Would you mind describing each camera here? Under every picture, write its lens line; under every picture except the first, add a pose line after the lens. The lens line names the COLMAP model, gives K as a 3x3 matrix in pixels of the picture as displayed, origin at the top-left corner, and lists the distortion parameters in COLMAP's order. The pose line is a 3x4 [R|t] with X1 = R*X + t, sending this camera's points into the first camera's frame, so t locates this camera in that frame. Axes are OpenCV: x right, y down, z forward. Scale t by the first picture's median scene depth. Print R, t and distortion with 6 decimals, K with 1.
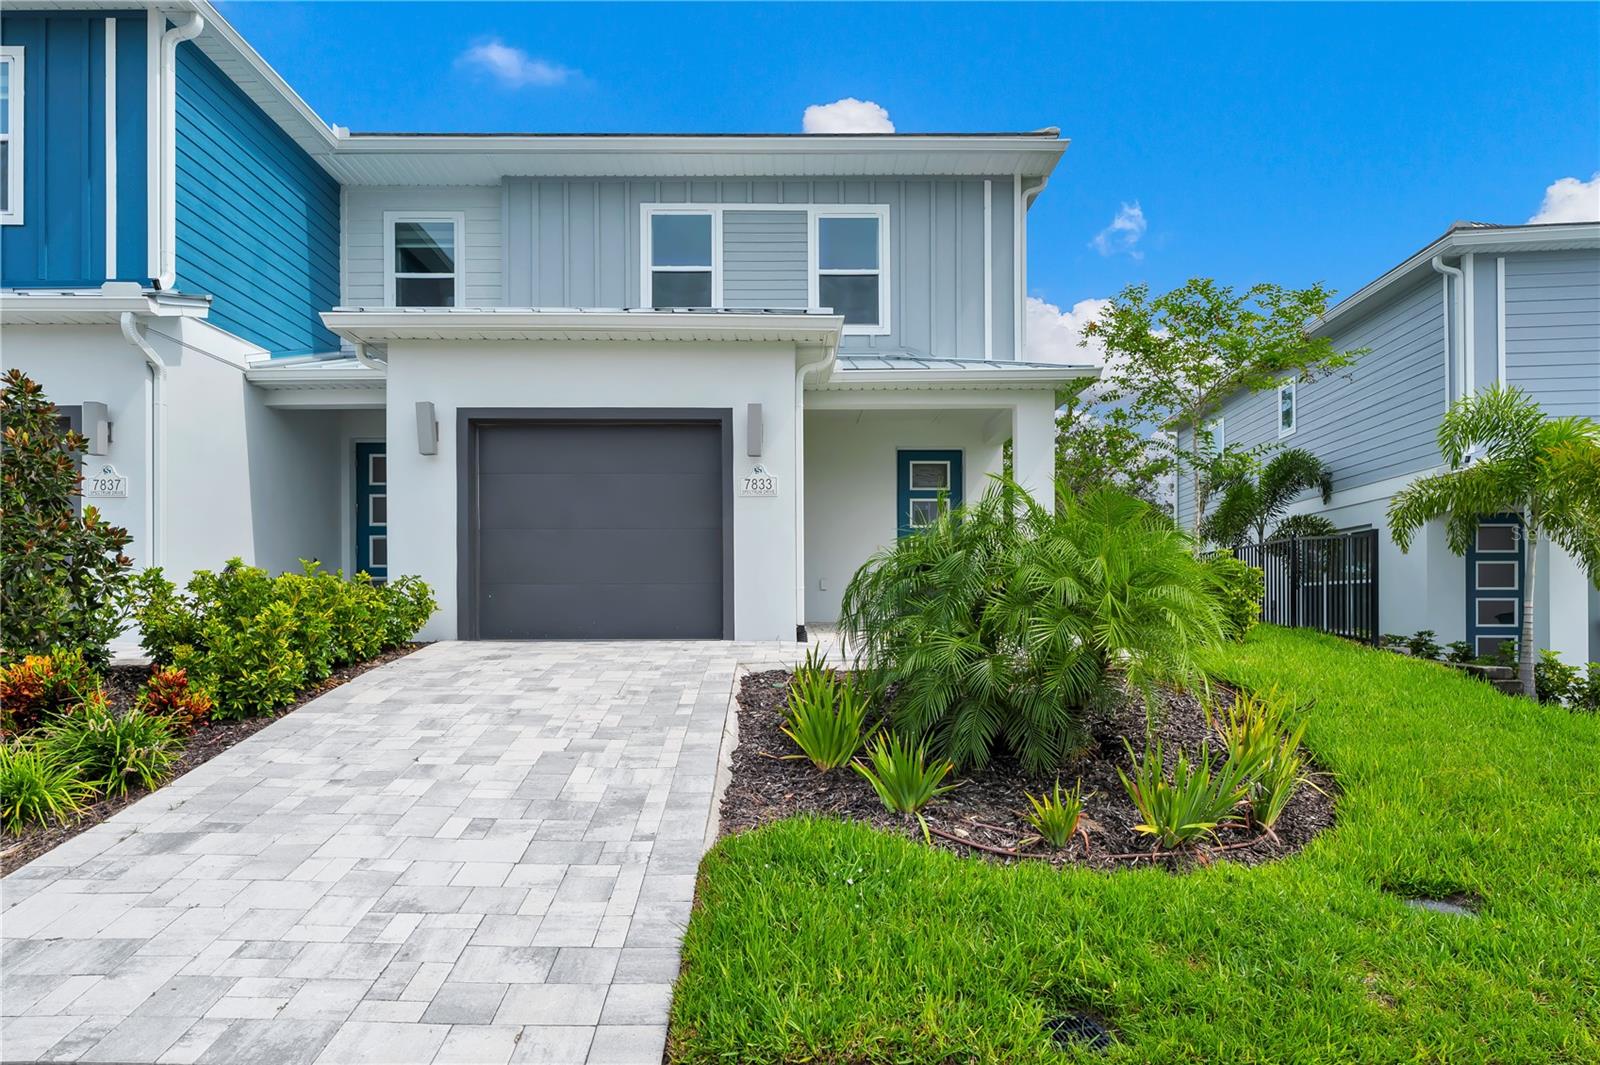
lens RADIAL K [[828.1, 0, 794.5], [0, 828.1, 524.3], [0, 0, 1]] dist [-0.005403, 0.000759]
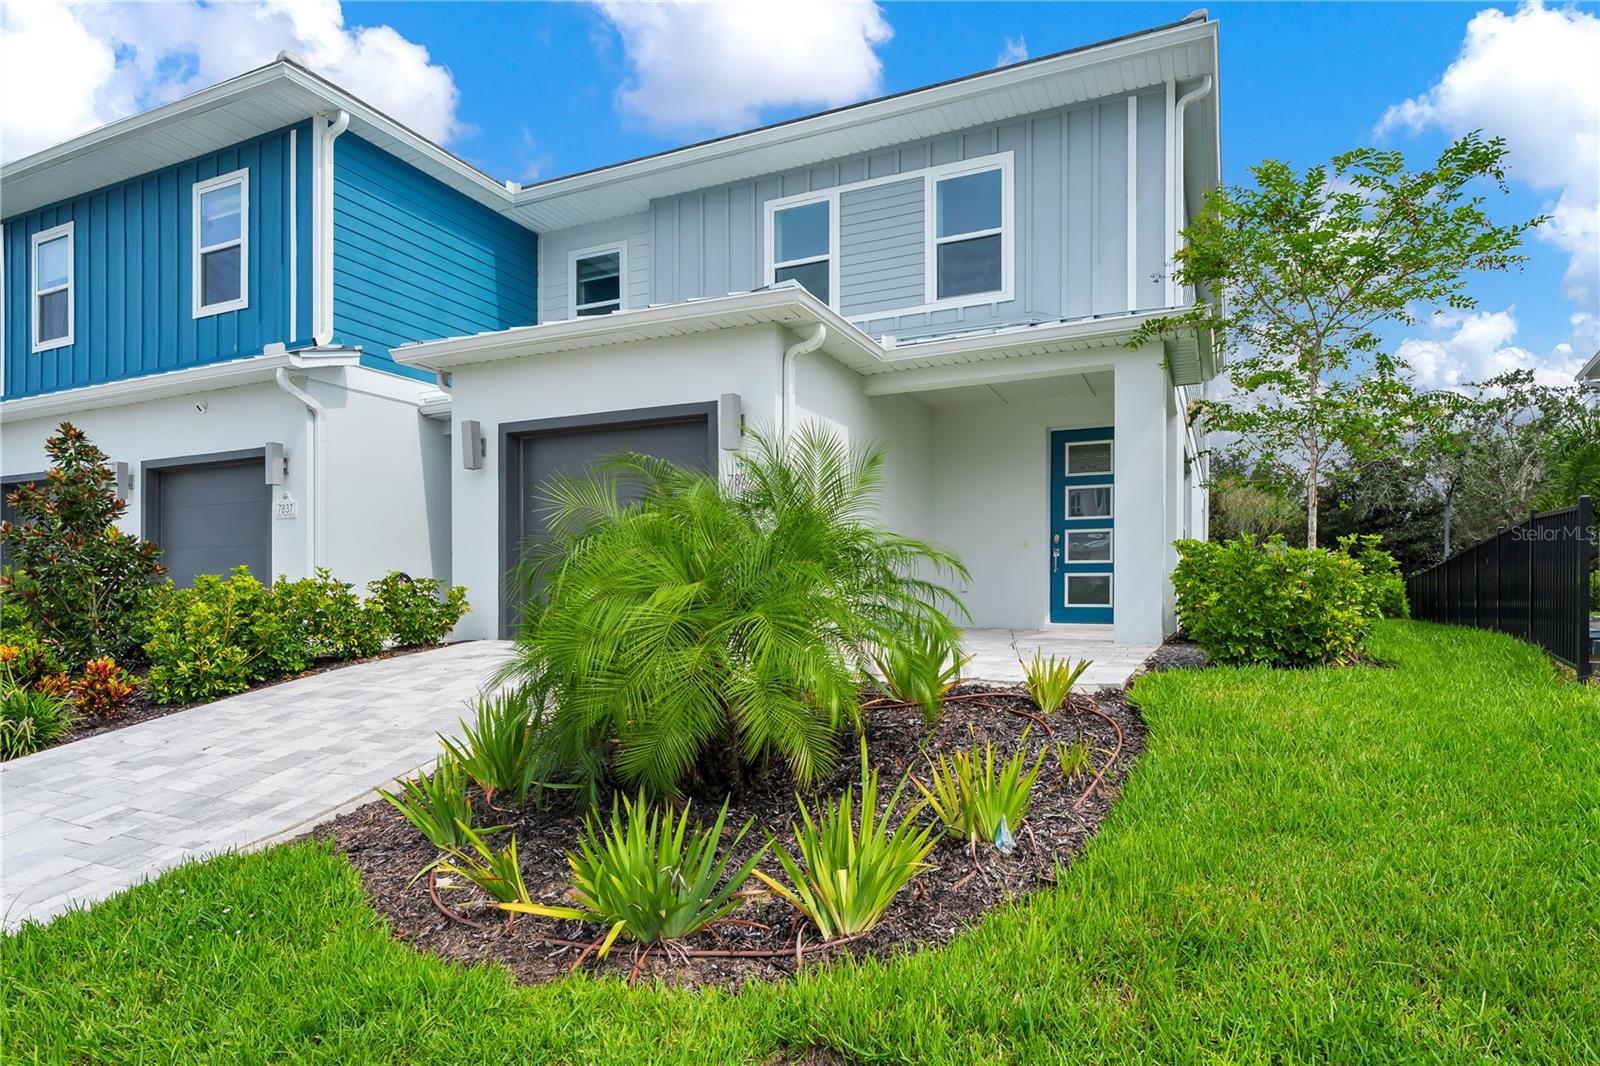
lens RADIAL K [[828.1, 0, 800.3], [0, 828.1, 538.7], [0, 0, 1]] dist [-0.005403, 0.000759]
pose [[0.922598, -0.027515, -0.384781, 0.233938], [0.033190, 0.999416, 0.008114, 0.008153], [0.384333, -0.020257, 0.922972, 0.101317]]
